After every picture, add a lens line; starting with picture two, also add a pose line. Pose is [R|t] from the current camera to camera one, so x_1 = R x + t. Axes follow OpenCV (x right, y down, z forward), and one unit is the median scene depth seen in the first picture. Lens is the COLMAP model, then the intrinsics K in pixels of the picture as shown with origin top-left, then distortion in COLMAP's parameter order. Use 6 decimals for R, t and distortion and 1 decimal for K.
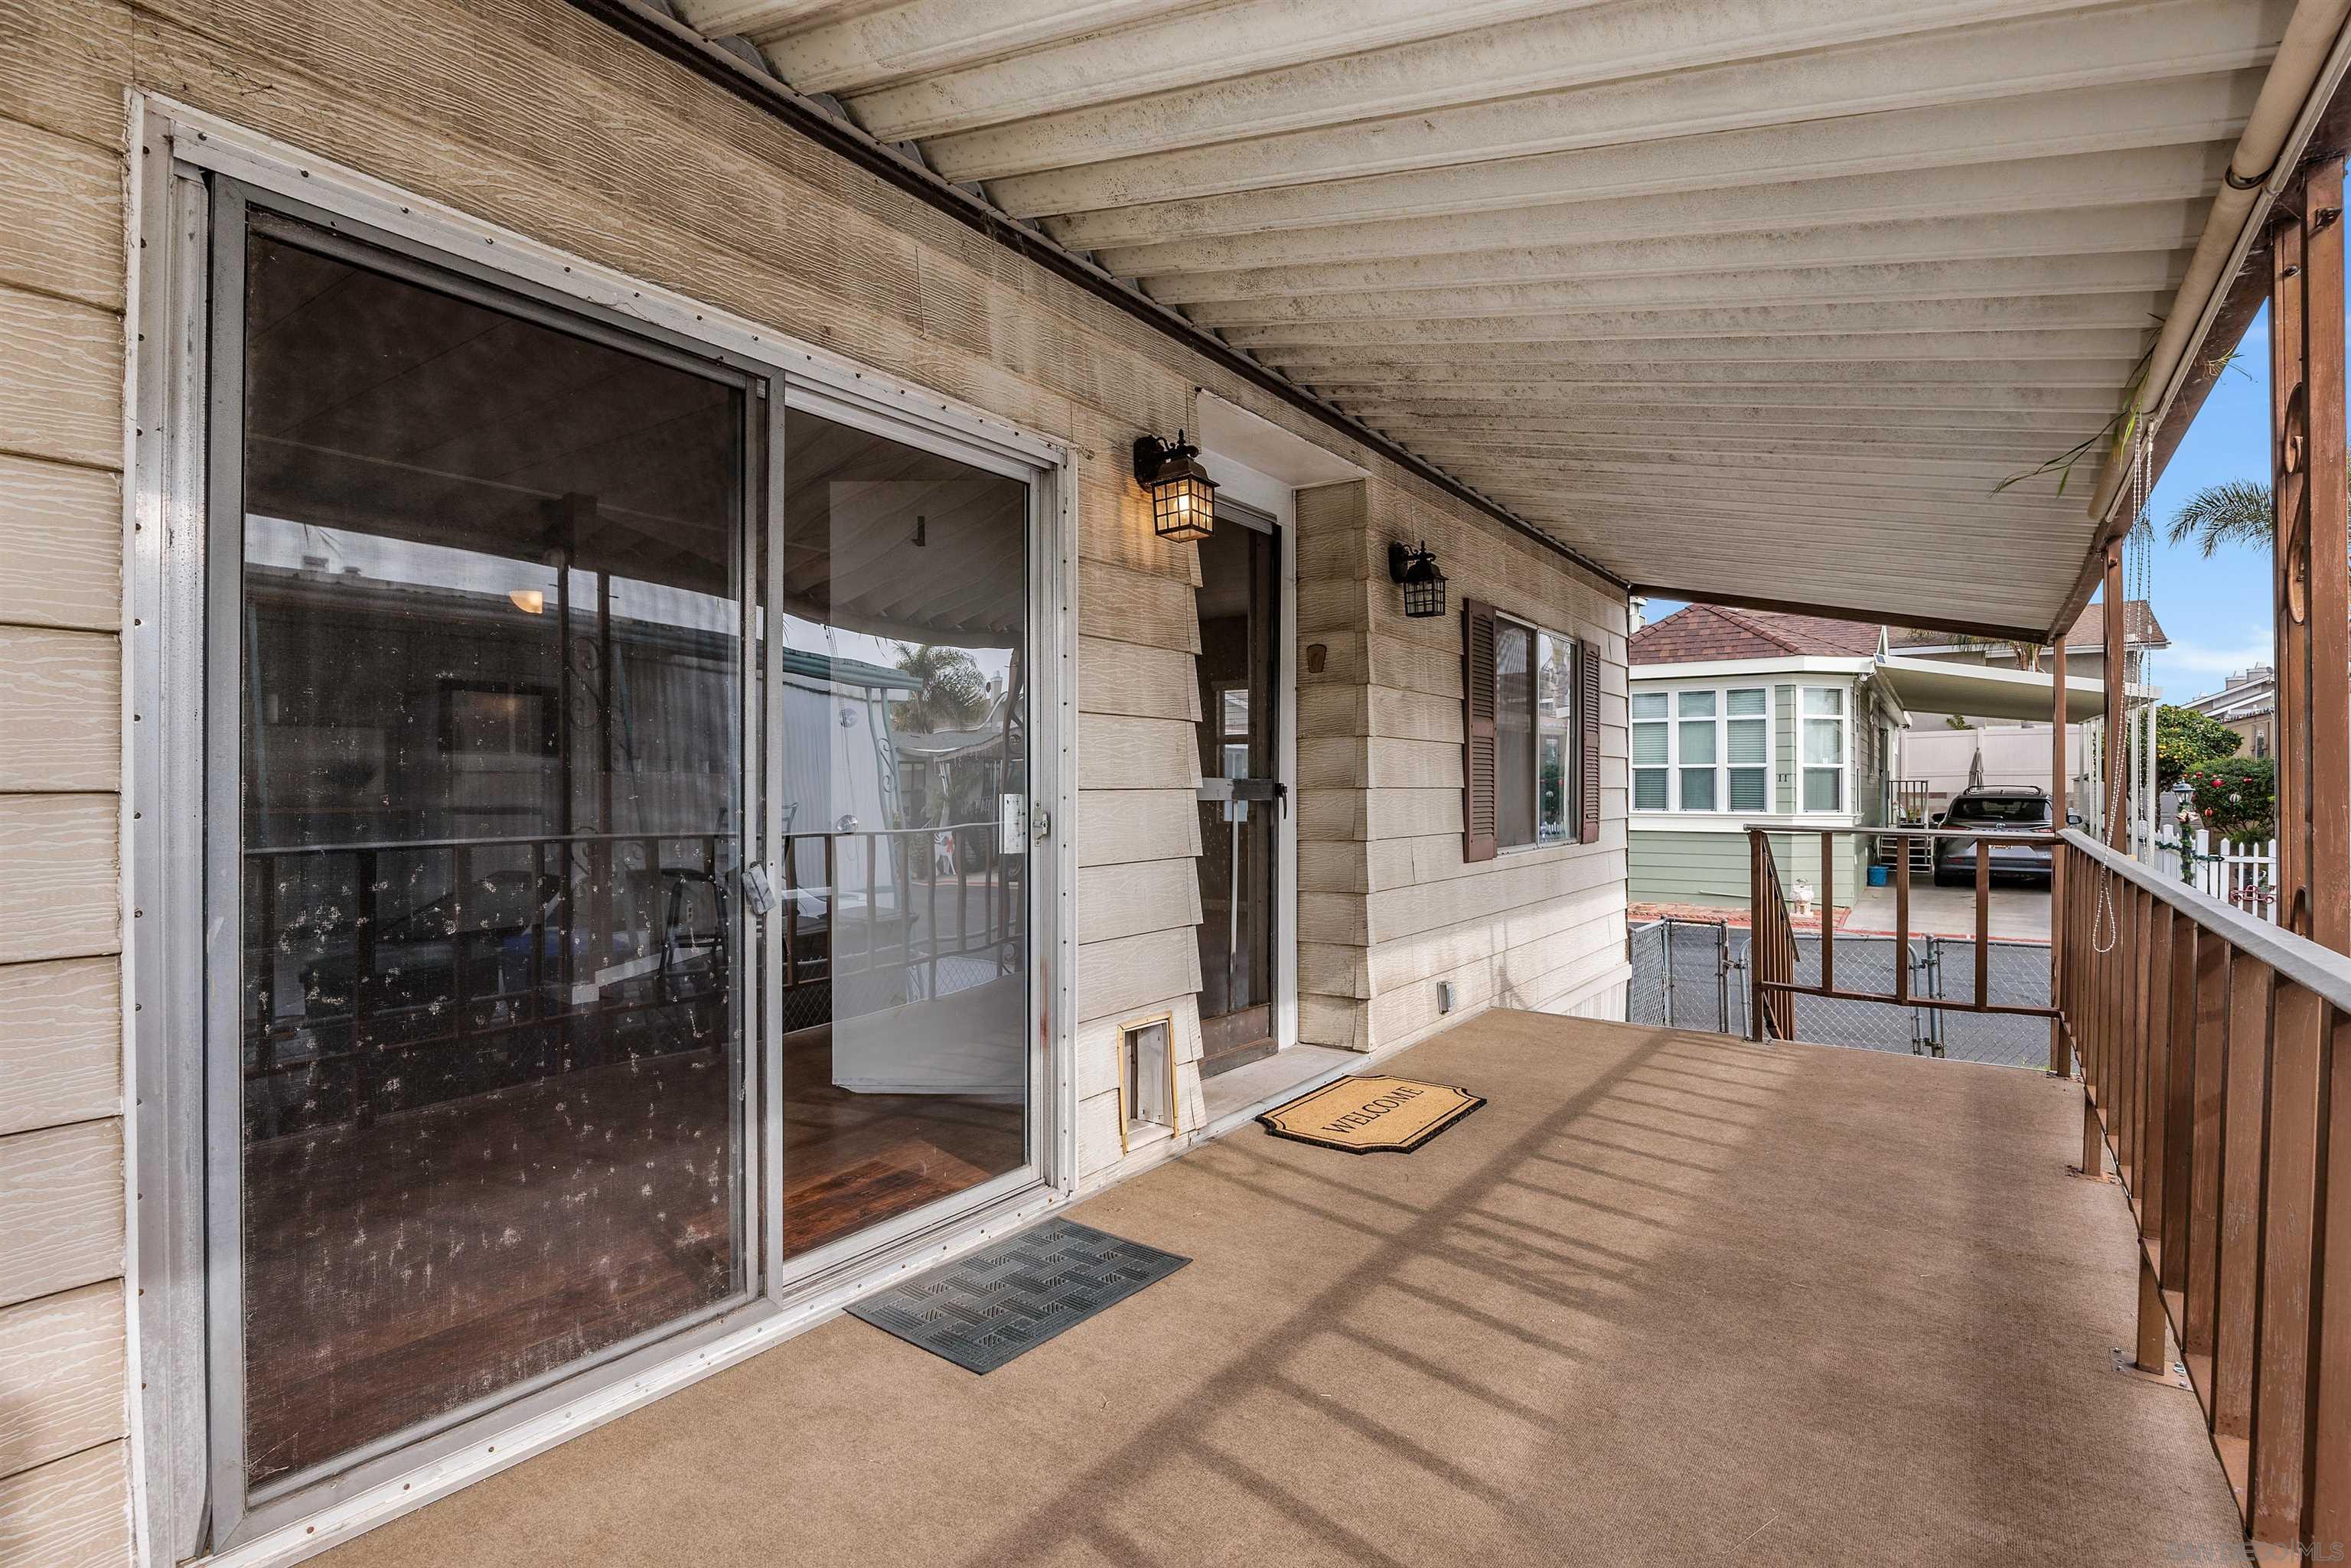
lens RADIAL K [[1181.4, 0, 1168.5], [0, 1181.4, 793.3], [0, 0, 1]] dist [-0.003893, -0.001239]
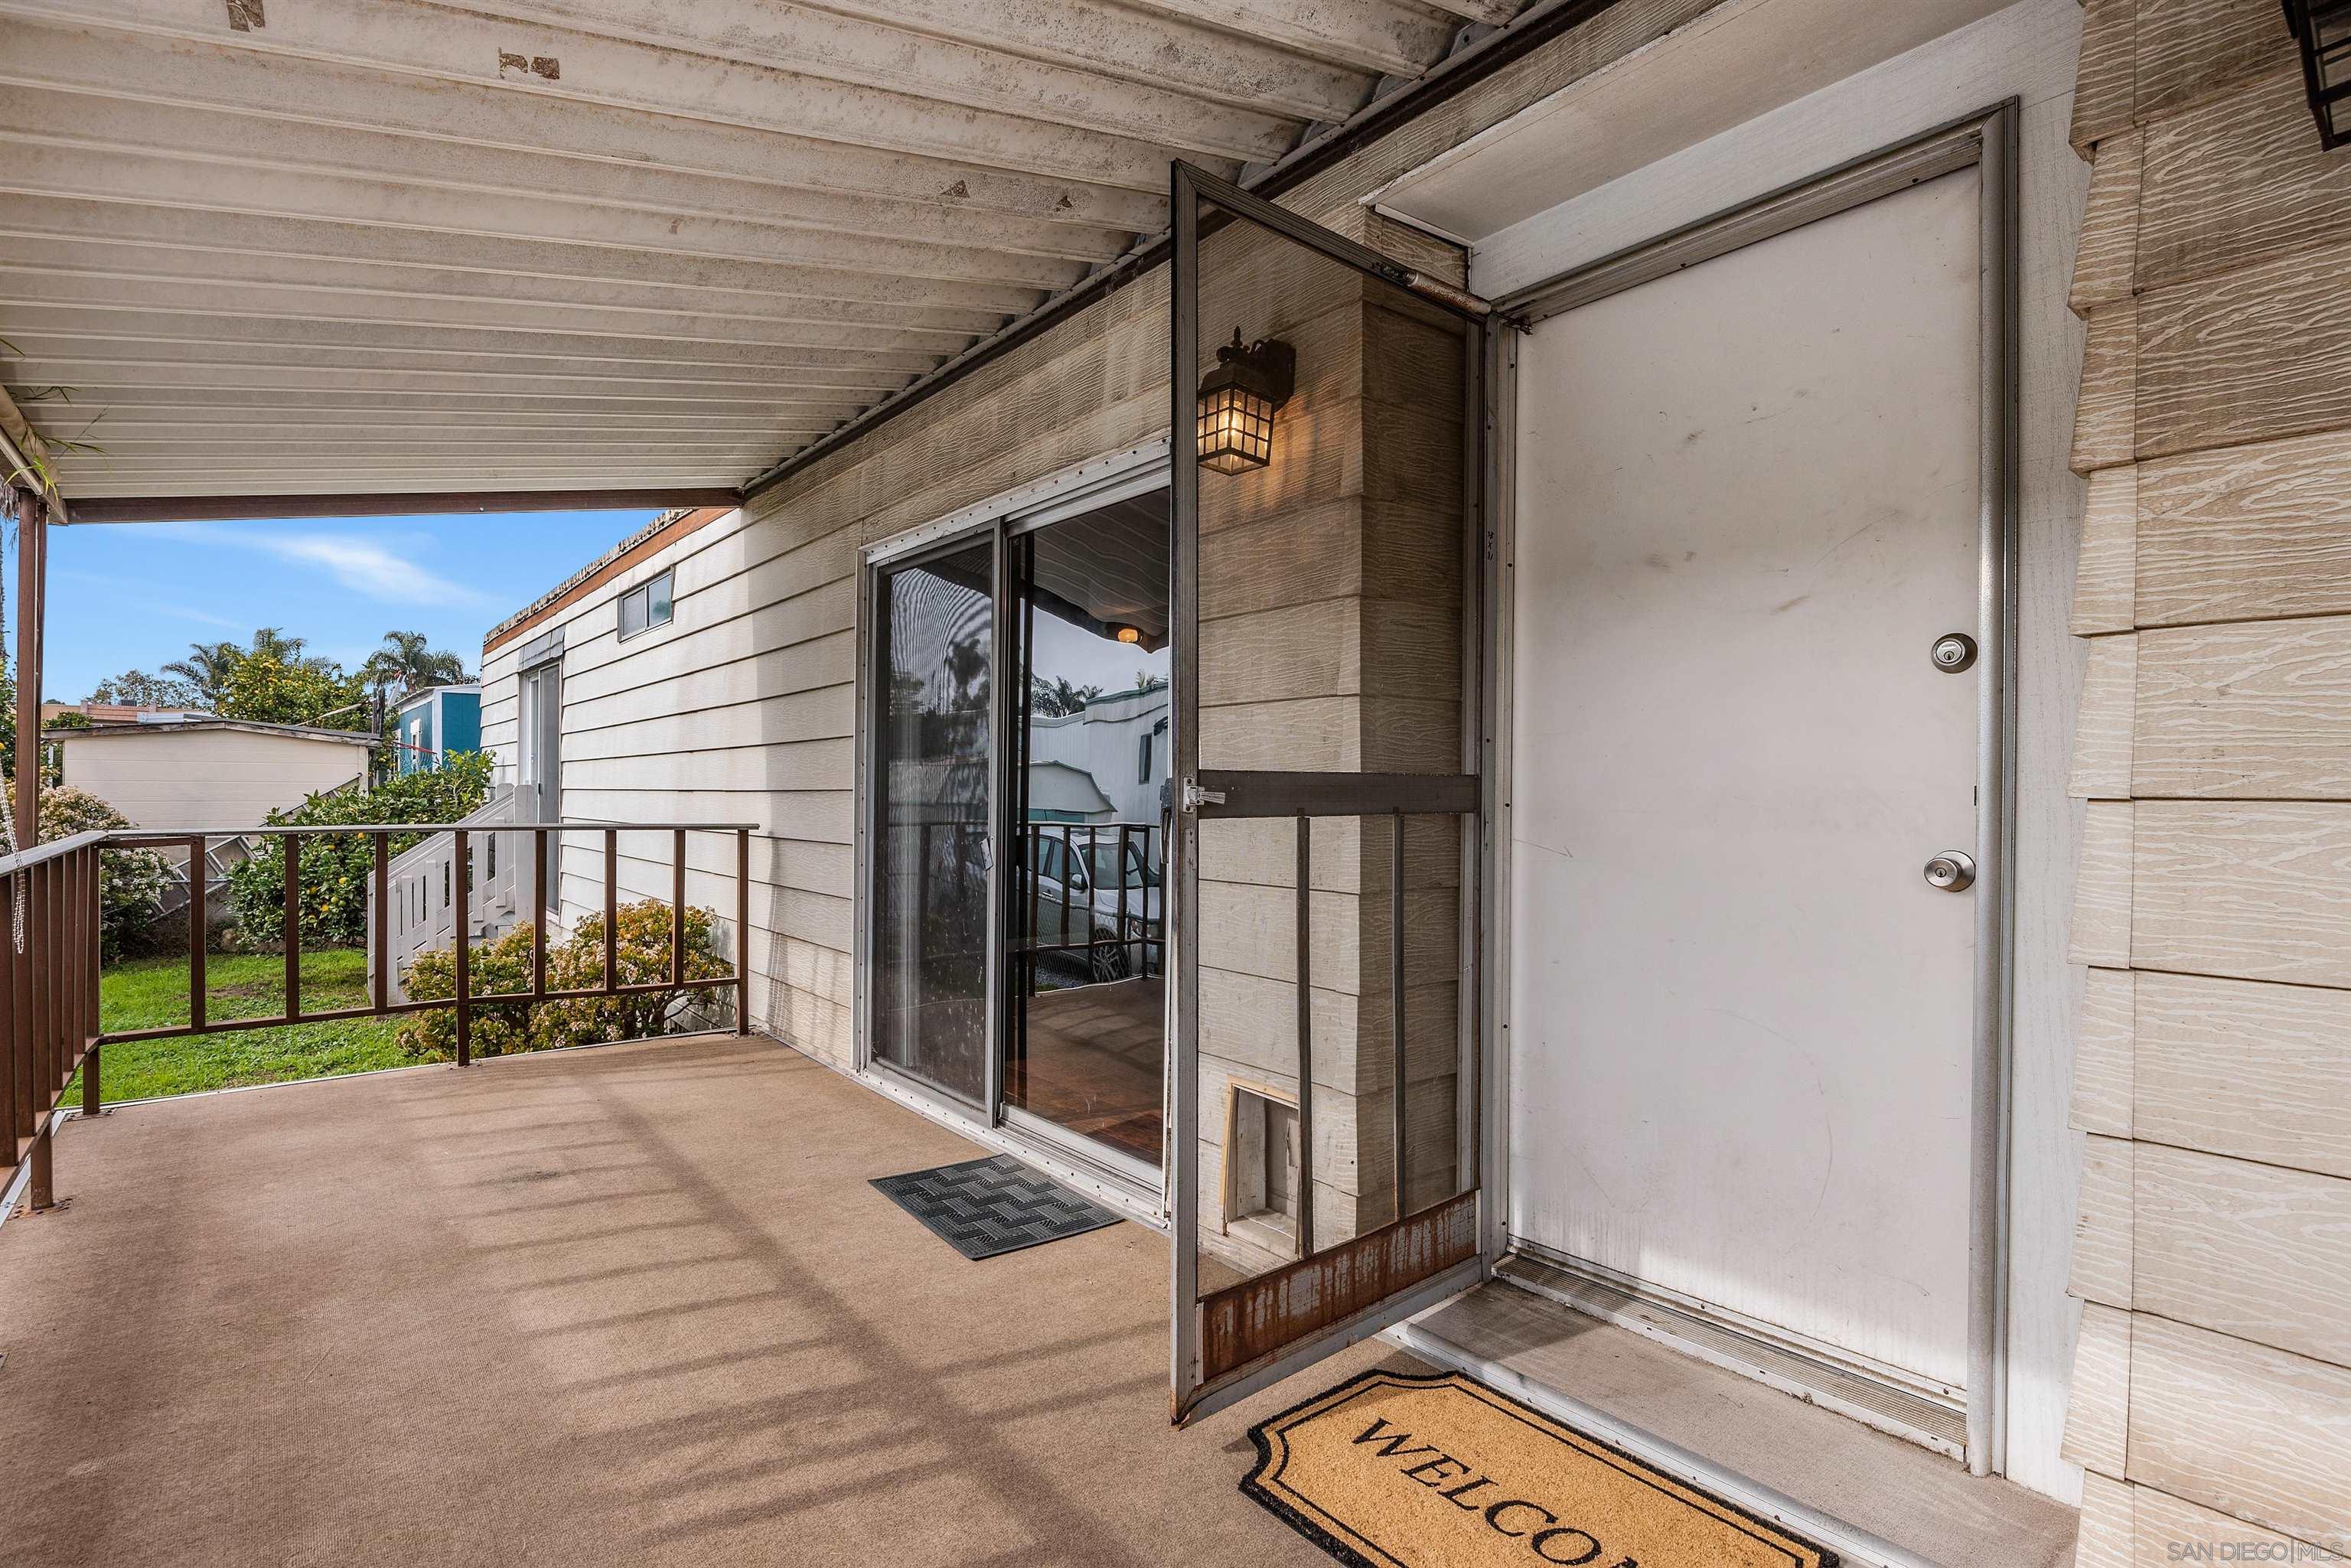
lens RADIAL K [[1181.4, 0, 1173.8], [0, 1181.4, 788.1], [0, 0, 1]] dist [-0.003893, -0.001239]
pose [[-0.308110, -0.013735, -0.951252, 0.953697], [-0.018994, 0.999785, -0.008284, 0.002870], [0.951161, 0.015515, -0.308305, 1.513952]]
